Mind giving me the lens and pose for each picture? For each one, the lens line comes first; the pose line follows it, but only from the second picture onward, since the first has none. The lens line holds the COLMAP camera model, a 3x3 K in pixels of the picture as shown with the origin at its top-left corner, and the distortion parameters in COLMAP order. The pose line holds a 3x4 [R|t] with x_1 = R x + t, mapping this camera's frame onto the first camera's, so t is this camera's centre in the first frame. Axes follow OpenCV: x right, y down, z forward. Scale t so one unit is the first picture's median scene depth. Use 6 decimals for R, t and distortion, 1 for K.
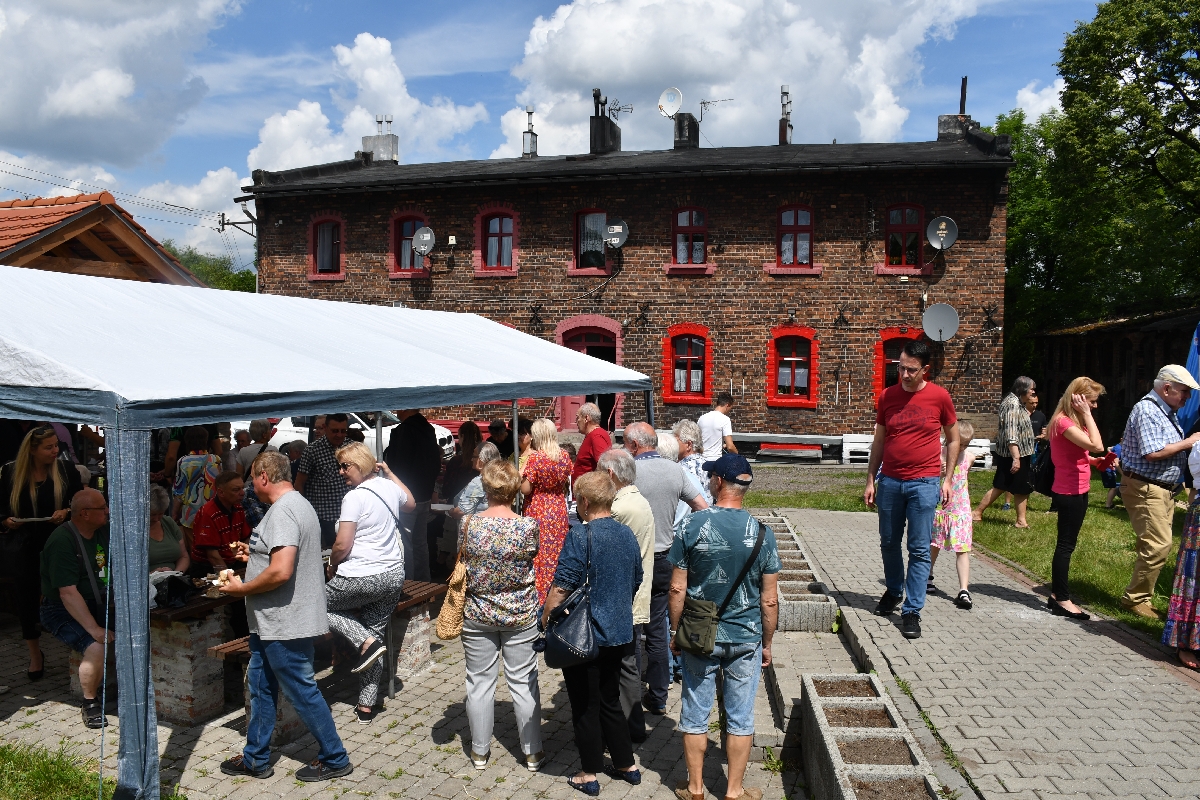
lens RADIAL K [[942.3, 0, 600.0], [0, 942.3, 400.0], [0, 0, 1]] dist [-0.158670, 0.122709]
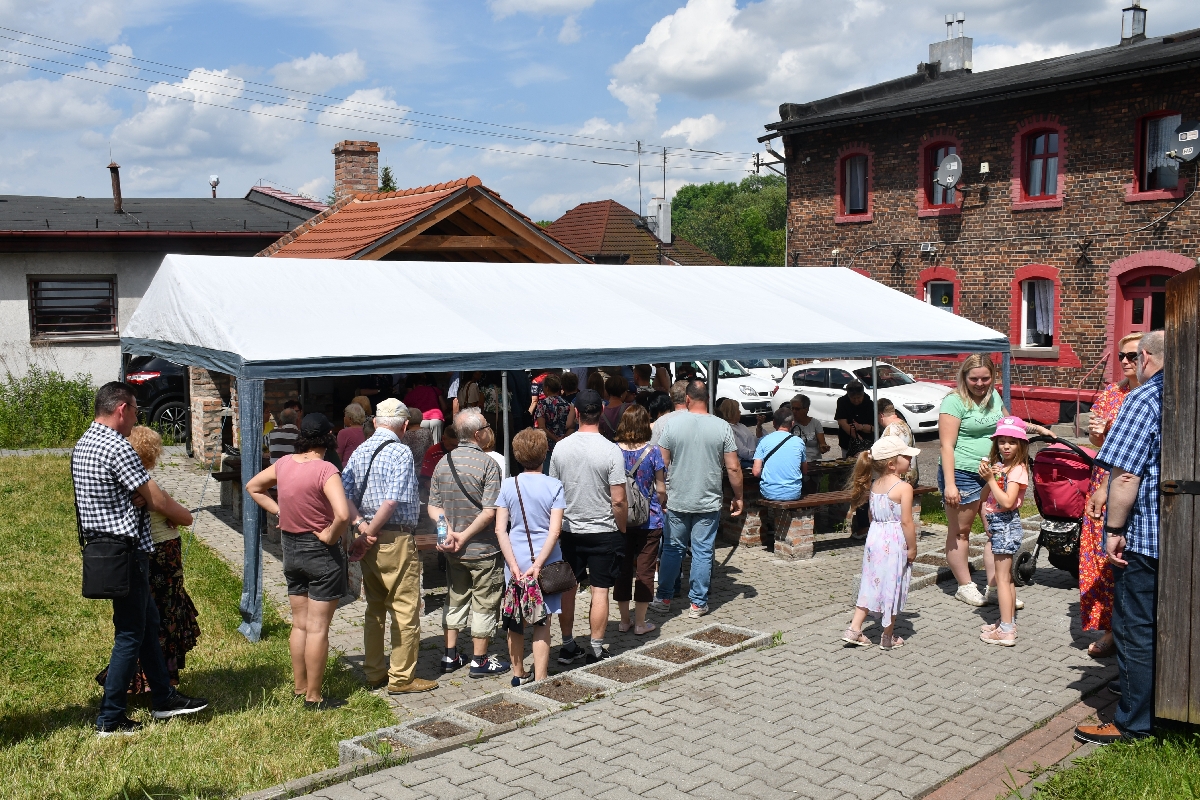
lens RADIAL K [[1162.8, 0, 600.0], [0, 1162.8, 400.0], [0, 0, 1]] dist [-0.074083, 0.192902]
pose [[0.786751, 0.037027, -0.616159, 0.220171], [-0.012194, 0.998937, 0.044460, -0.005060], [0.617150, -0.027466, 0.786366, -0.032177]]
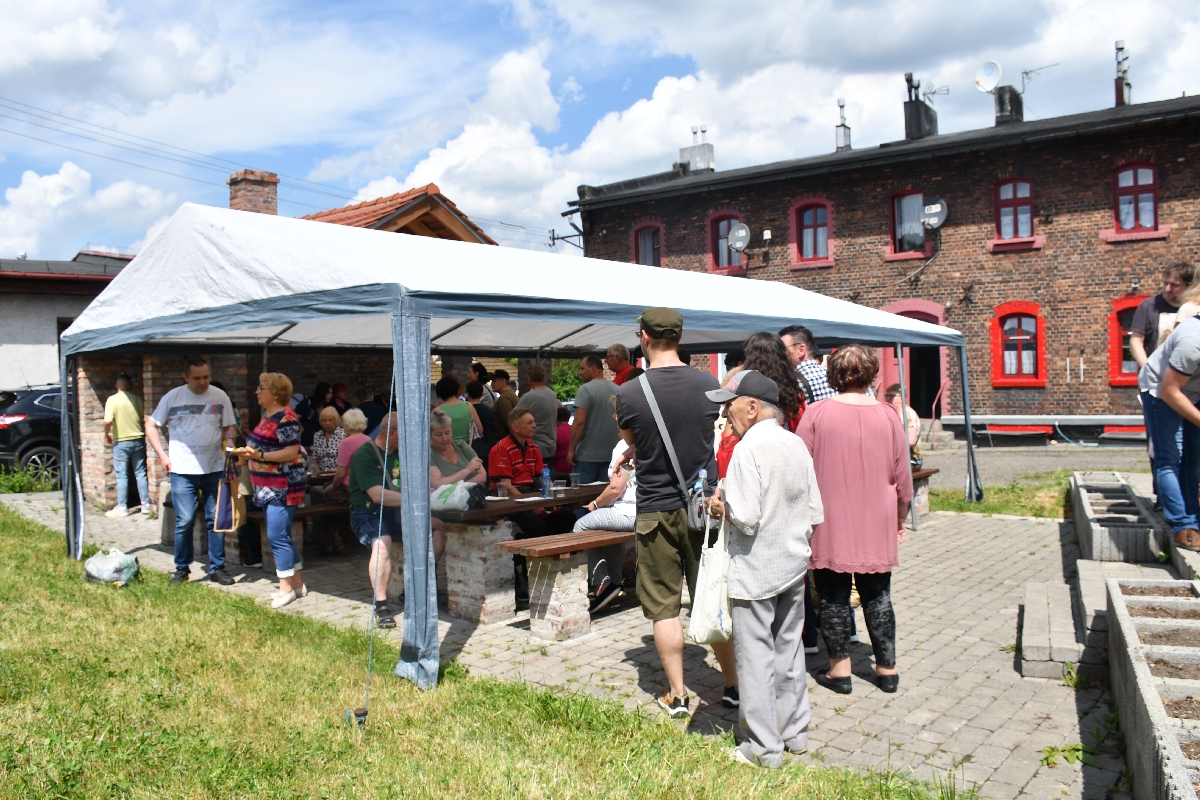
lens RADIAL K [[928.7, 0, 600.0], [0, 928.7, 400.0], [0, 0, 1]] dist [-0.145497, 0.095051]
pose [[0.936147, -0.031025, -0.350237, 0.016151], [0.022627, 0.999350, -0.028048, 0.032364], [0.350879, 0.018332, 0.936241, 0.006956]]
